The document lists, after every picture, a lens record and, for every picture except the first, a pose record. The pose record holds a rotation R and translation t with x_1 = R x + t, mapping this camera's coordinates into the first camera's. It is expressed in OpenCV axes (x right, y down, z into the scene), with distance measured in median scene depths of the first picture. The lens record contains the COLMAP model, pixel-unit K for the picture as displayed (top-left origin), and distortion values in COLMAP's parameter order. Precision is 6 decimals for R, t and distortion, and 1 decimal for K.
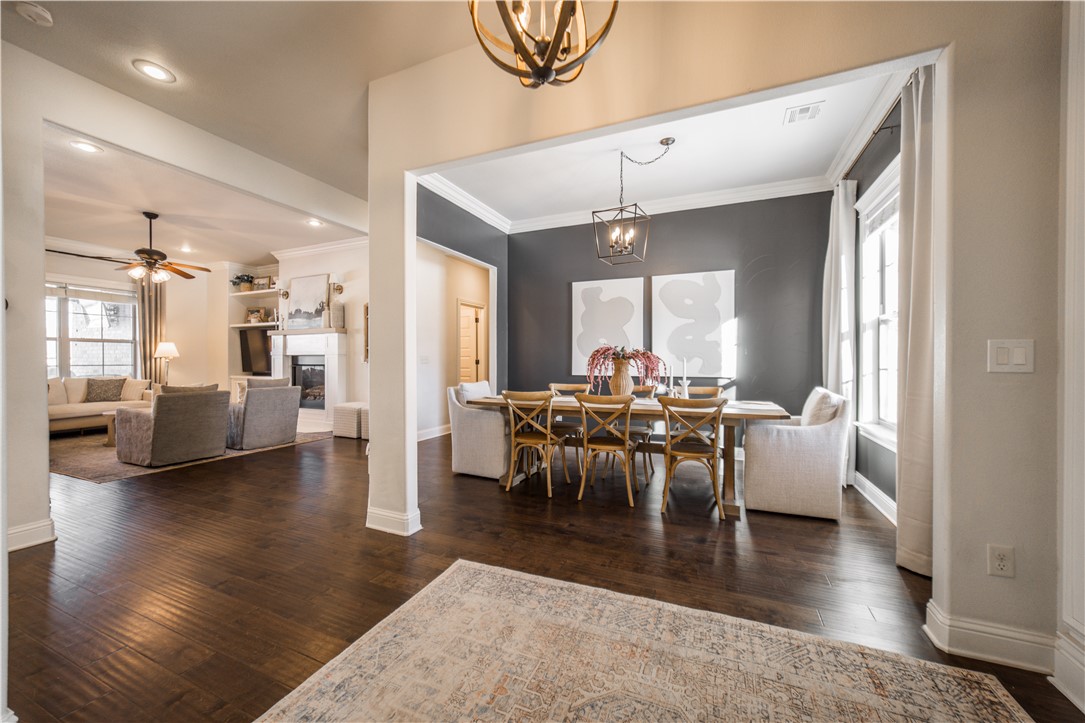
lens RADIAL K [[410.9, 0, 542.5], [0, 410.9, 361.5], [0, 0, 1]] dist [-0.000837, -0.000036]
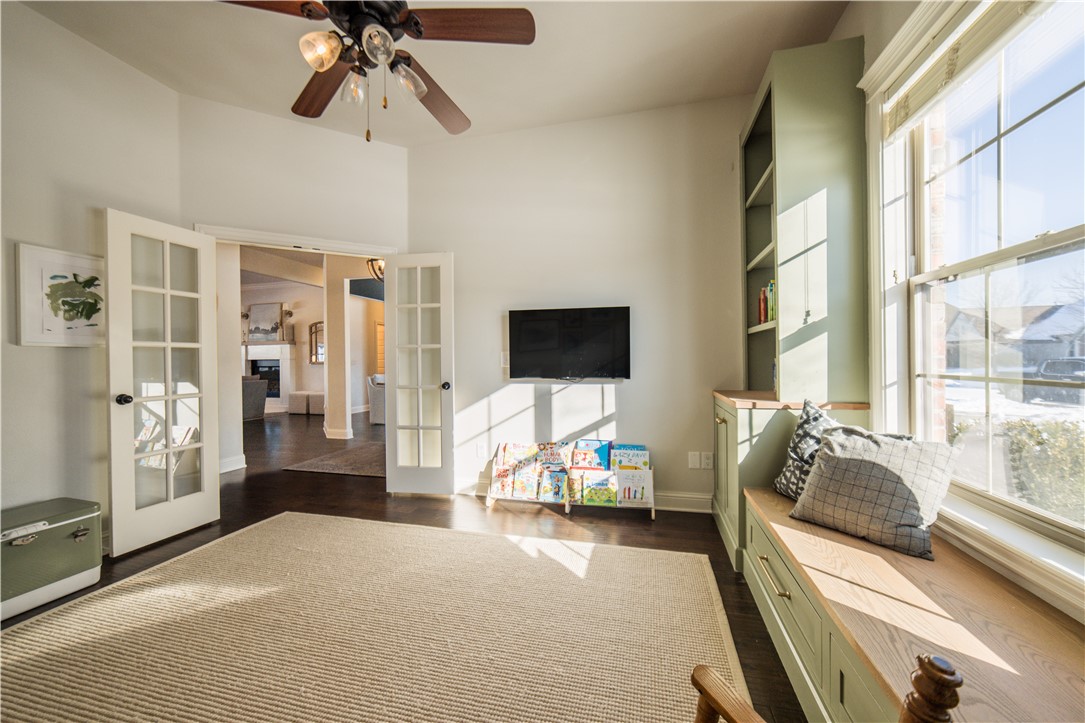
lens RADIAL K [[410.9, 0, 542.5], [0, 410.9, 361.5], [0, 0, 1]] dist [-0.000837, -0.000036]
pose [[0.987190, -0.006830, 0.159405, 0.180181], [0.007520, 0.999965, -0.003729, 0.004383], [-0.159373, 0.004880, 0.987206, -0.673208]]
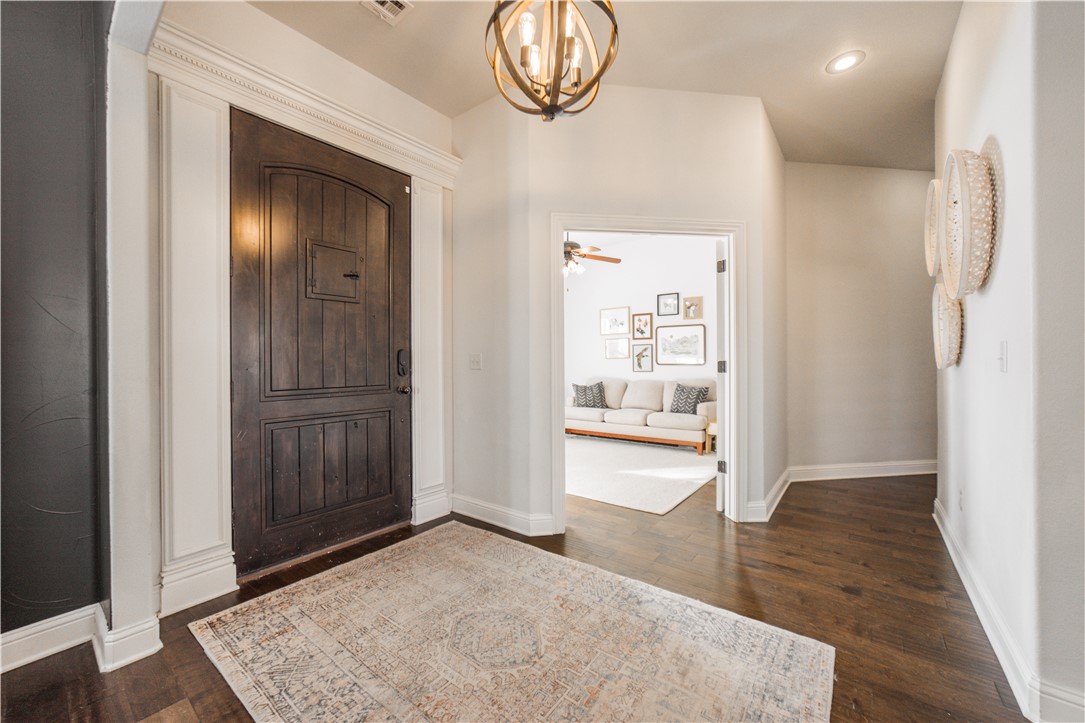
lens RADIAL K [[410.9, 0, 542.5], [0, 410.9, 361.5], [0, 0, 1]] dist [-0.000837, -0.000036]
pose [[-0.967435, 0.007921, 0.252997, -0.059702], [0.010305, 0.999914, 0.008099, -0.003295], [-0.252911, 0.010443, -0.967433, 0.491517]]
